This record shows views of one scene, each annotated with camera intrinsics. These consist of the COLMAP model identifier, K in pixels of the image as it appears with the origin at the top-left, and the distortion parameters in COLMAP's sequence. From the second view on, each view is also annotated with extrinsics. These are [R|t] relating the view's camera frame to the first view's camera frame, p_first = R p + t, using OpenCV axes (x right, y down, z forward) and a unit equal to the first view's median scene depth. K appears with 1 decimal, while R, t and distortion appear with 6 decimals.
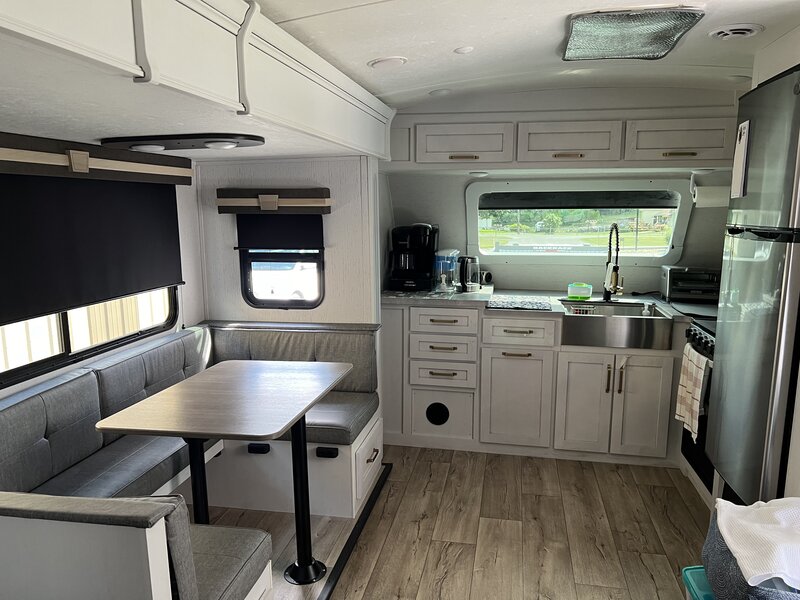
lens RADIAL K [[598.3, 0, 399.6], [0, 598.3, 321.5], [0, 0, 1]] dist [0.004516, -0.004886]
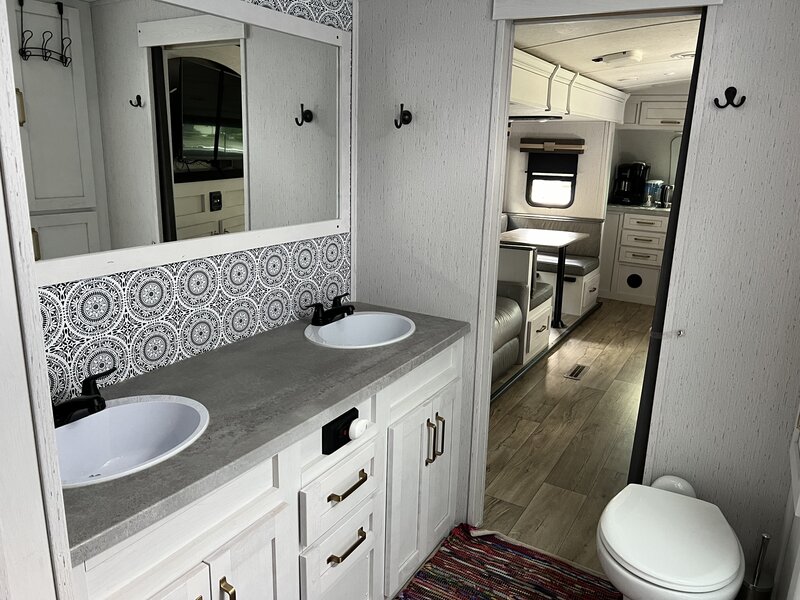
lens RADIAL K [[603.0, 0, 400.0], [0, 603.0, 300.0], [0, 0, 1]] dist [0.005892, -0.001510]
pose [[0.939539, 0.112441, -0.323454, 0.000664], [-0.093683, 0.992919, 0.073042, 0.151369], [0.329377, -0.038323, 0.943420, -0.787657]]
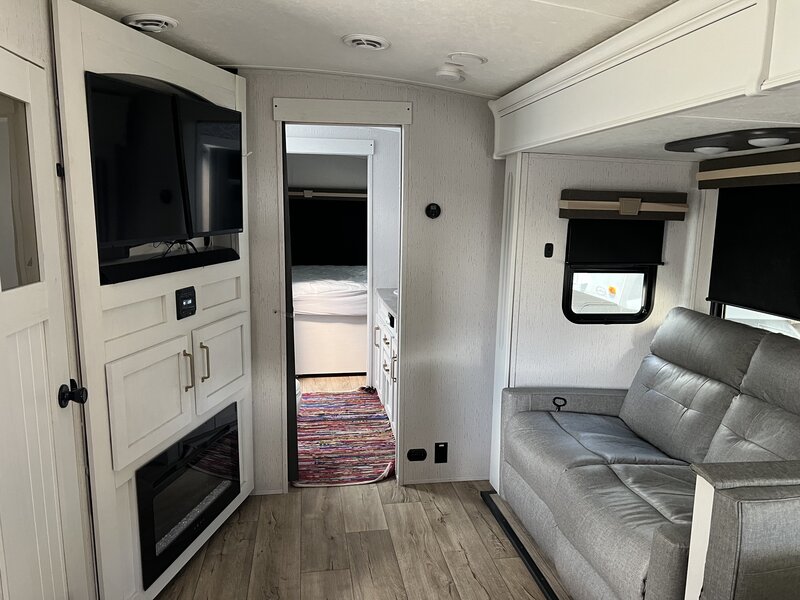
lens RADIAL K [[603.0, 0, 400.0], [0, 603.0, 300.0], [0, 0, 1]] dist [0.005892, -0.001510]
pose [[-0.939543, 0.044170, -0.339570, 0.483660], [-0.072157, 0.943842, 0.322421, -0.378534], [0.334742, 0.327431, -0.883593, 1.958834]]
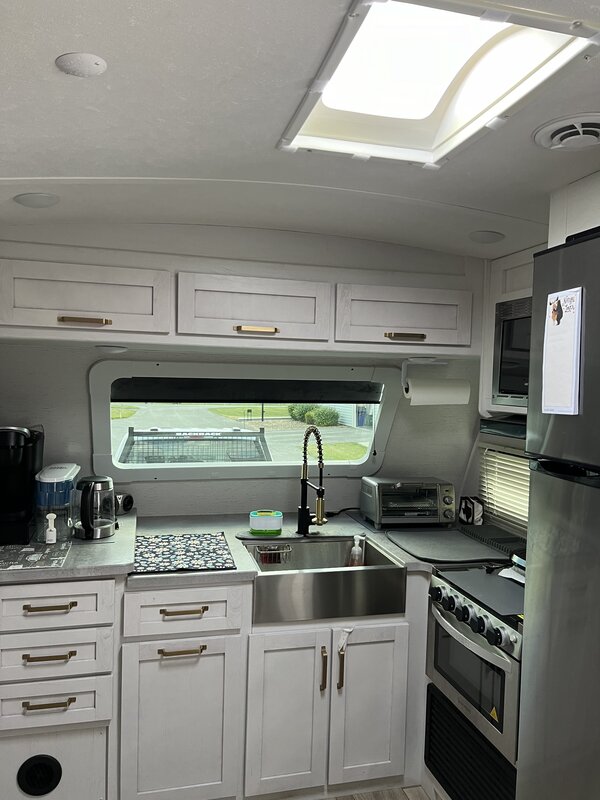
lens RADIAL K [[603.0, 0, 286.0], [0, 603.0, 405.7], [0, 0, 1]] dist [0.005892, -0.001510]
pose [[0.911553, 0.004882, 0.411153, 0.042329], [0.052088, 0.990503, -0.127245, -0.102512], [-0.407869, 0.137407, 0.902642, 0.383608]]
